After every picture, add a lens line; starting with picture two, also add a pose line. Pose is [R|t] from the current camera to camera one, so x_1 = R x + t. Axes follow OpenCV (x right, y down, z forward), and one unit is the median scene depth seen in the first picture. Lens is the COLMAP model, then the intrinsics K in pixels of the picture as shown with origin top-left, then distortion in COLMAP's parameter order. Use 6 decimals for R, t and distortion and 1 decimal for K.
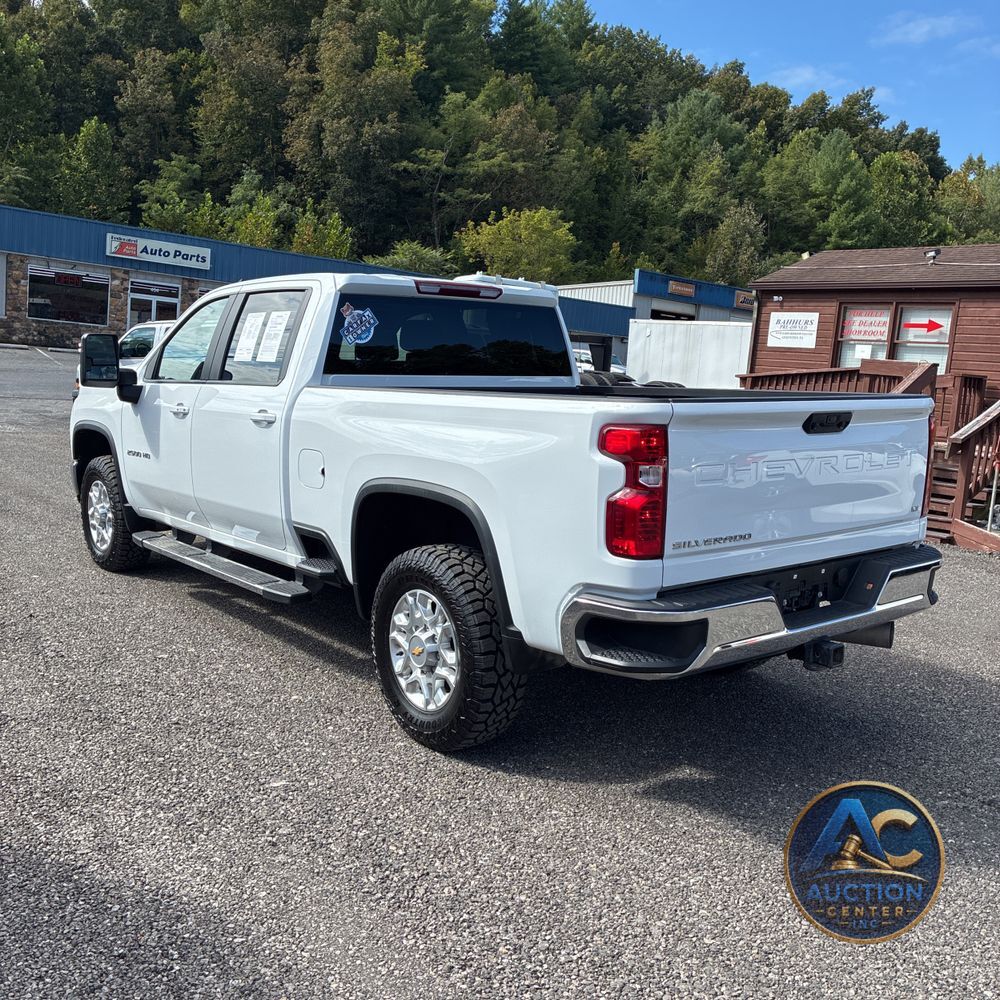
lens RADIAL K [[1055.1, 0, 493.0], [0, 1055.1, 497.6], [0, 0, 1]] dist [0.033959, 0.012867]
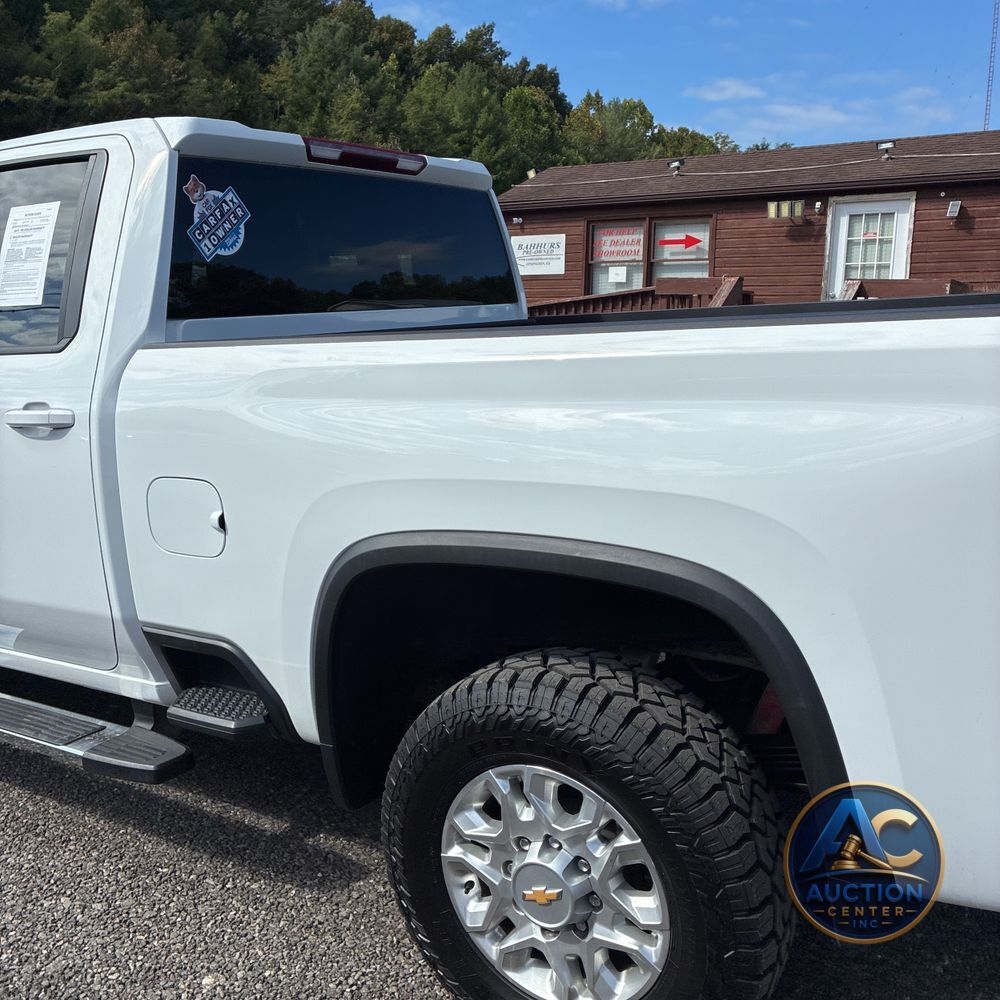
lens RADIAL K [[1048.6, 0, 481.5], [0, 1048.6, 502.7], [0, 0, 1]] dist [0.029983, -0.006593]
pose [[0.944965, -0.121852, 0.303635, -0.018912], [0.105465, 0.991966, 0.069859, -0.005300], [-0.309708, -0.033991, 0.950224, 0.050253]]
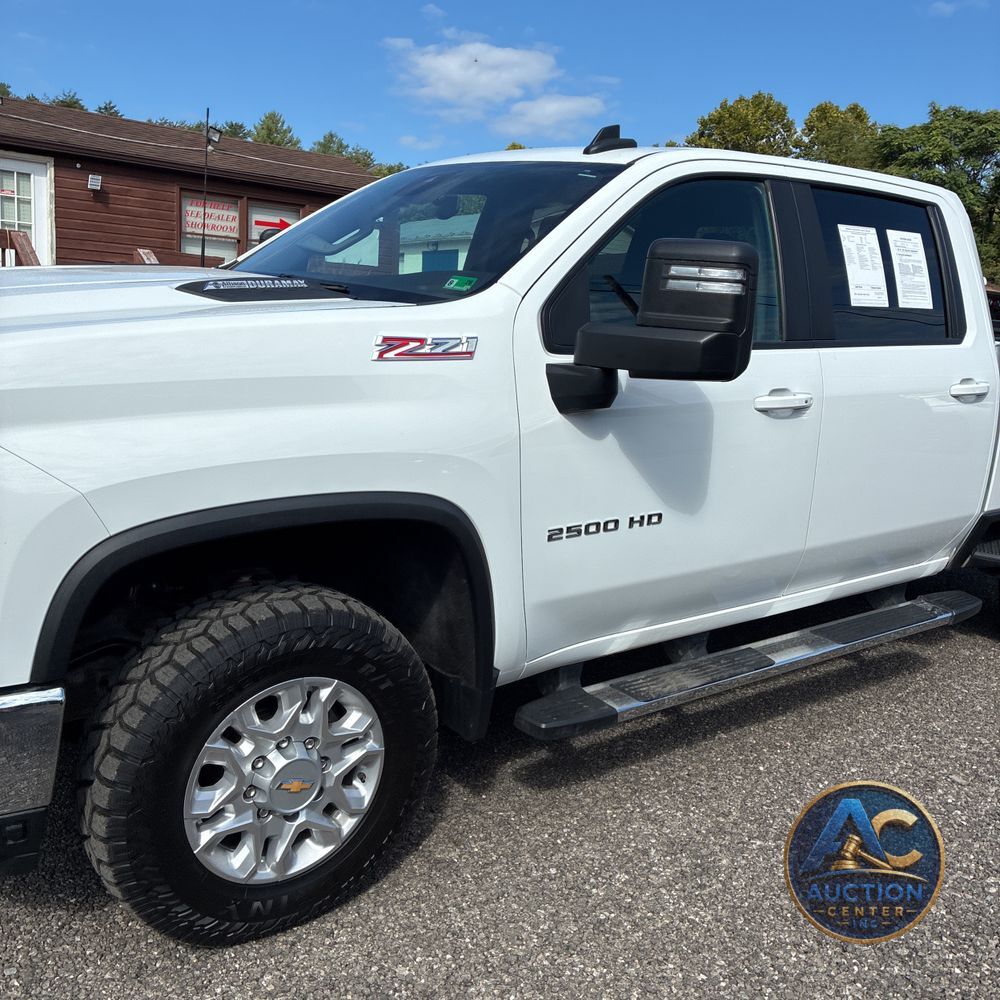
lens RADIAL K [[1055.1, 0, 493.0], [0, 1055.1, 497.6], [0, 0, 1]] dist [0.033959, 0.012867]
pose [[0.014768, -0.233319, 0.972288, -0.101011], [0.068826, 0.970325, 0.231803, -0.020835], [-0.997519, 0.063495, 0.030388, 0.139702]]
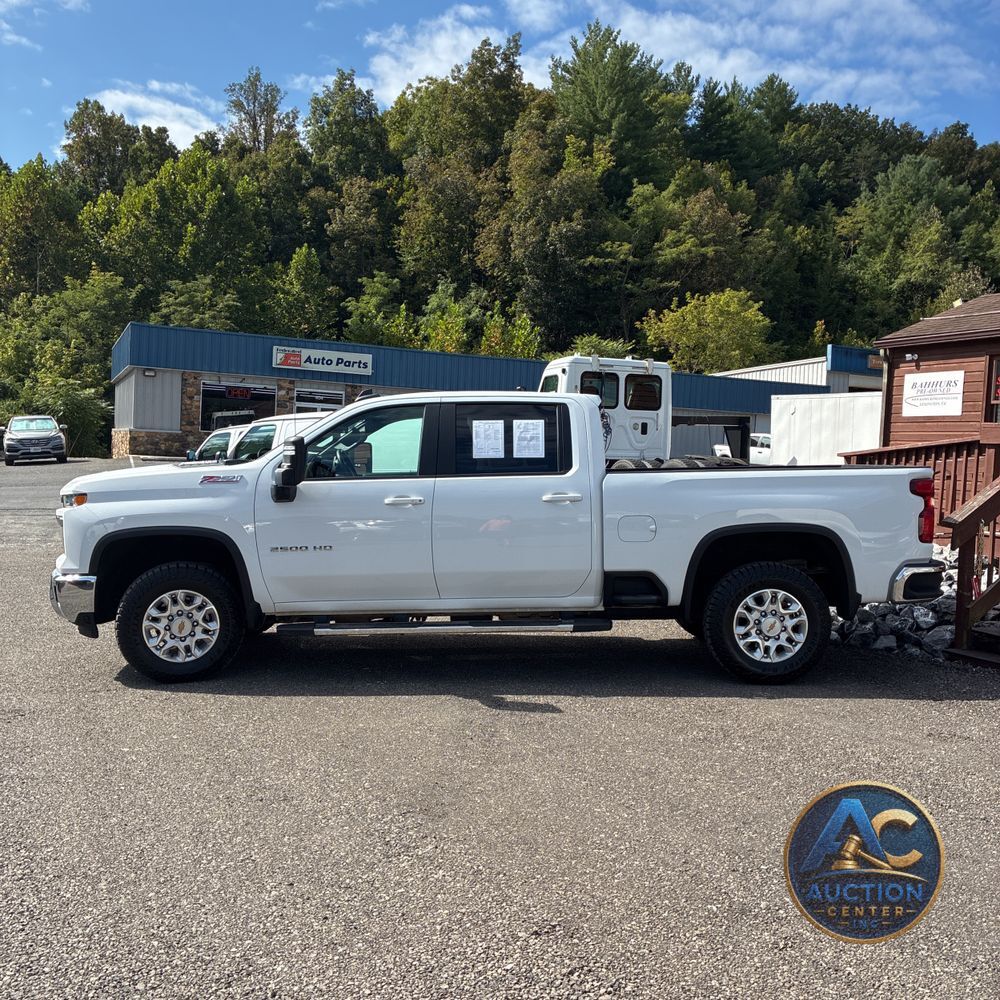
lens RADIAL K [[1028.6, 0, 499.9], [0, 1028.6, 501.4], [0, 0, 1]] dist [0.036615, 0.016777]
pose [[0.973111, -0.035615, -0.227569, 0.044721], [0.016084, 0.996069, -0.087108, -0.004823], [0.229776, 0.081105, 0.969858, 0.055552]]
